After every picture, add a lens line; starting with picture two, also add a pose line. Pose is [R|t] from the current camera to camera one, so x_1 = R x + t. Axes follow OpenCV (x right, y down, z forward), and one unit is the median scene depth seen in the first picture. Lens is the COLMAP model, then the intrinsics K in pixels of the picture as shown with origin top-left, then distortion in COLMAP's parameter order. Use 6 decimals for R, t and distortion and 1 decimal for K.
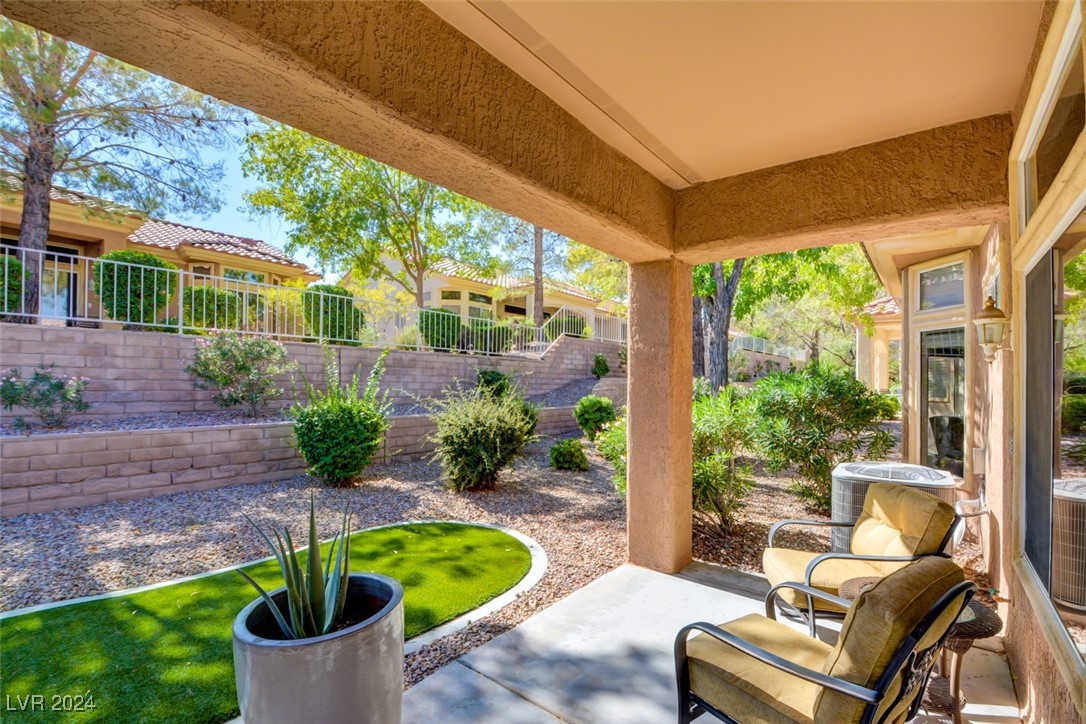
lens RADIAL K [[482.9, 0, 547.2], [0, 482.9, 379.1], [0, 0, 1]] dist [-0.009509, -0.001677]
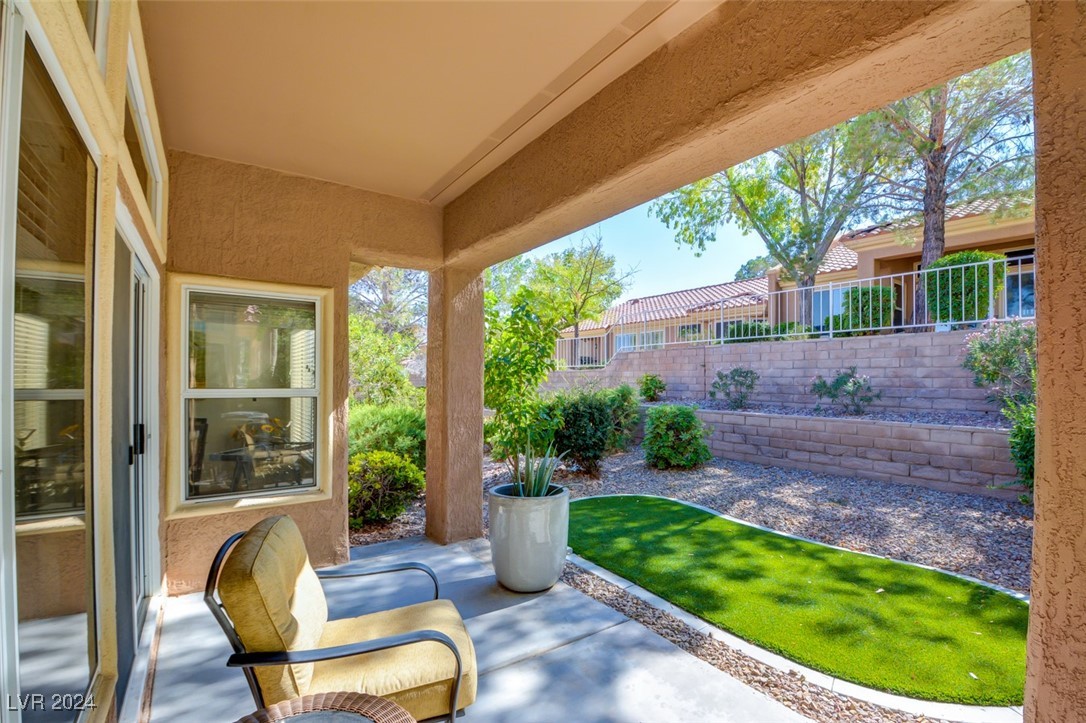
lens RADIAL K [[482.9, 0, 547.2], [0, 482.9, 378.6], [0, 0, 1]] dist [-0.009509, -0.001677]
pose [[-0.278438, -0.010099, -0.960401, 0.515153], [0.005969, 0.999907, -0.012245, 0.015248], [0.960436, -0.009142, -0.278351, 0.607409]]
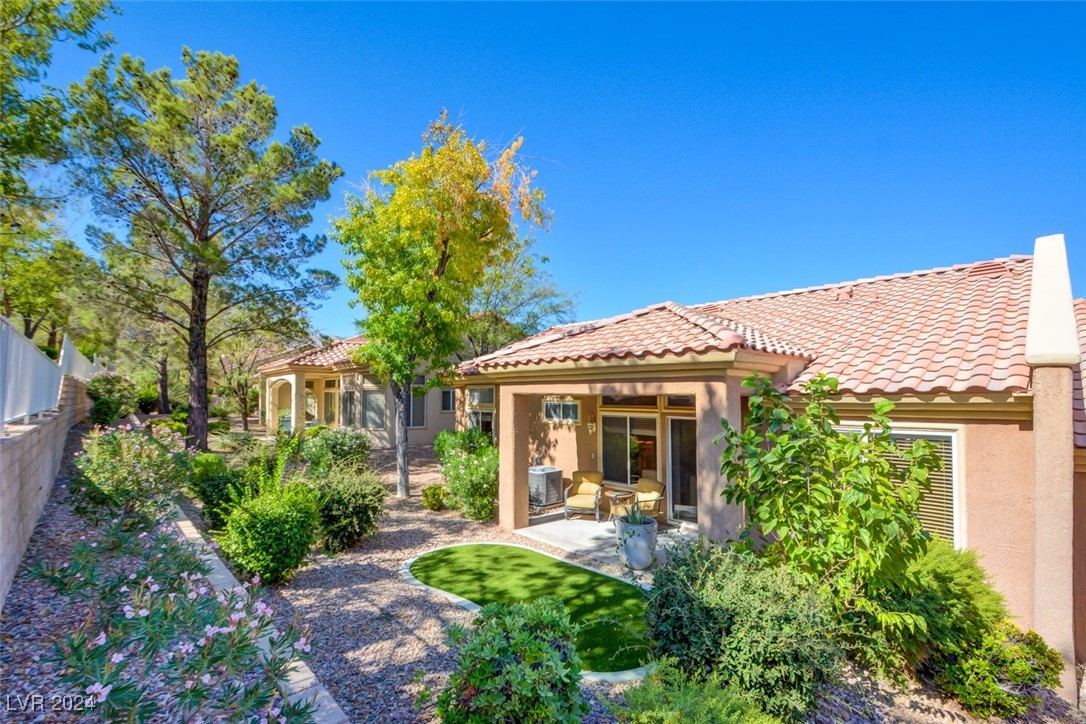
lens RADIAL K [[481.2, 0, 553.7], [0, 481.2, 371.5], [0, 0, 1]] dist [0.000259, -0.011175]
pose [[0.129831, 0.034870, 0.990923, -1.635958], [-0.012165, 0.999362, -0.033573, -0.219010], [-0.991461, -0.007696, 0.130173, 0.468597]]
